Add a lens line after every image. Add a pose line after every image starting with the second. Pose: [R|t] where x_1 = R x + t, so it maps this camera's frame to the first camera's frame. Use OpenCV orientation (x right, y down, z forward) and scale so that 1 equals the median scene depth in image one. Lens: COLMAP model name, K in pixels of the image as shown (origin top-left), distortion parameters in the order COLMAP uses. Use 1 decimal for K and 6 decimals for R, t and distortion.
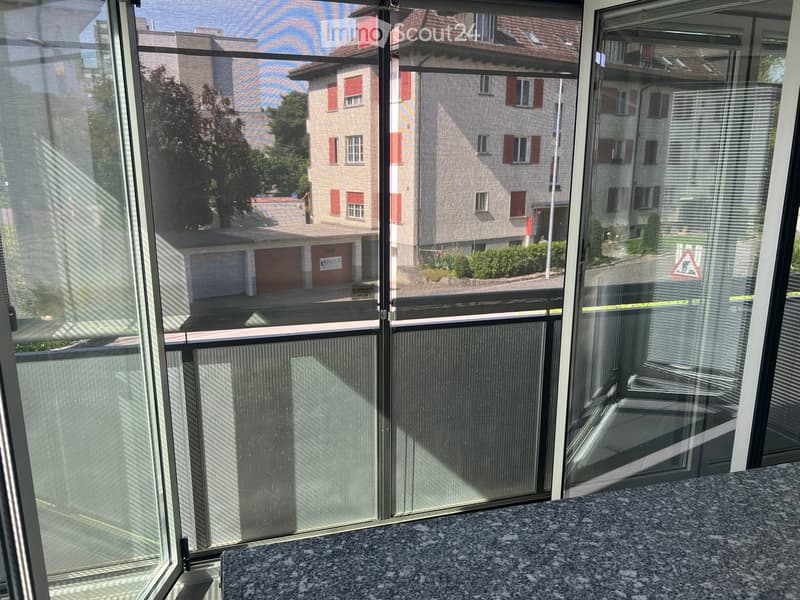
lens RADIAL K [[614.5, 0, 405.2], [0, 614.5, 299.1], [0, 0, 1]] dist [0.026660, -0.002560]
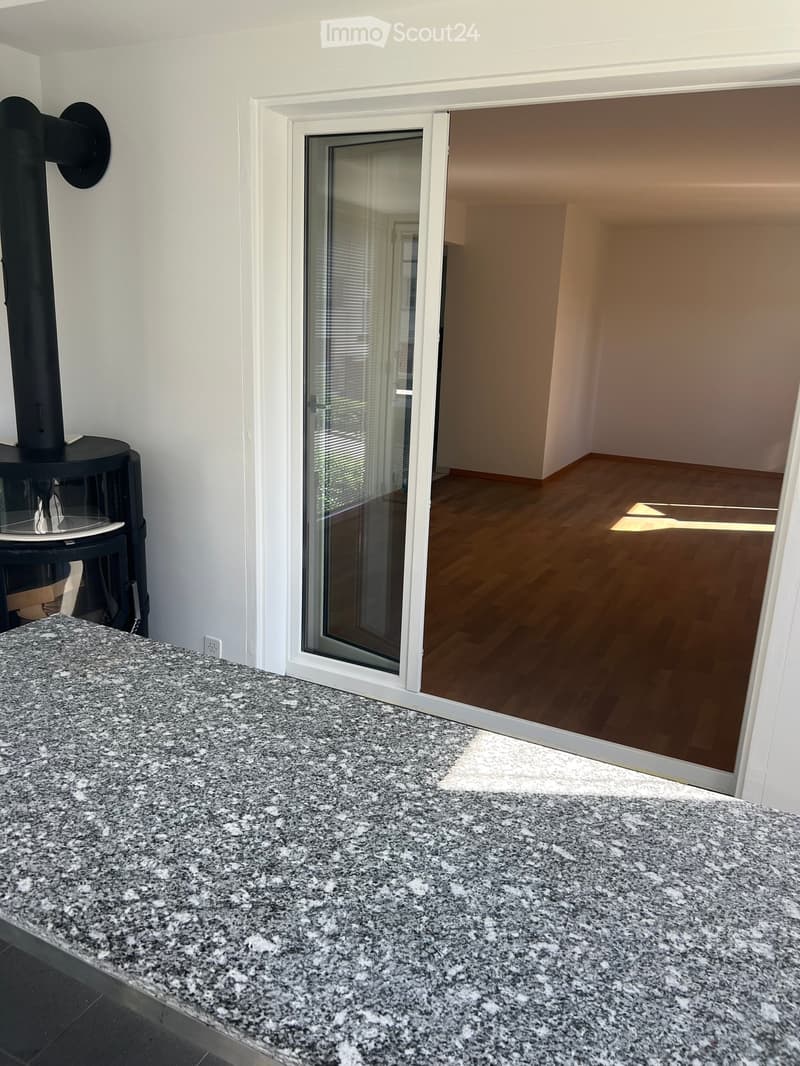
lens RADIAL K [[818.8, 0, 409.2], [0, 818.8, 538.3], [0, 0, 1]] dist [0.026660, -0.002560]
pose [[-0.725301, -0.212527, 0.654805, -0.367584], [0.114968, 0.900405, 0.419586, -0.263191], [-0.678764, 0.379608, -0.628631, 1.340294]]
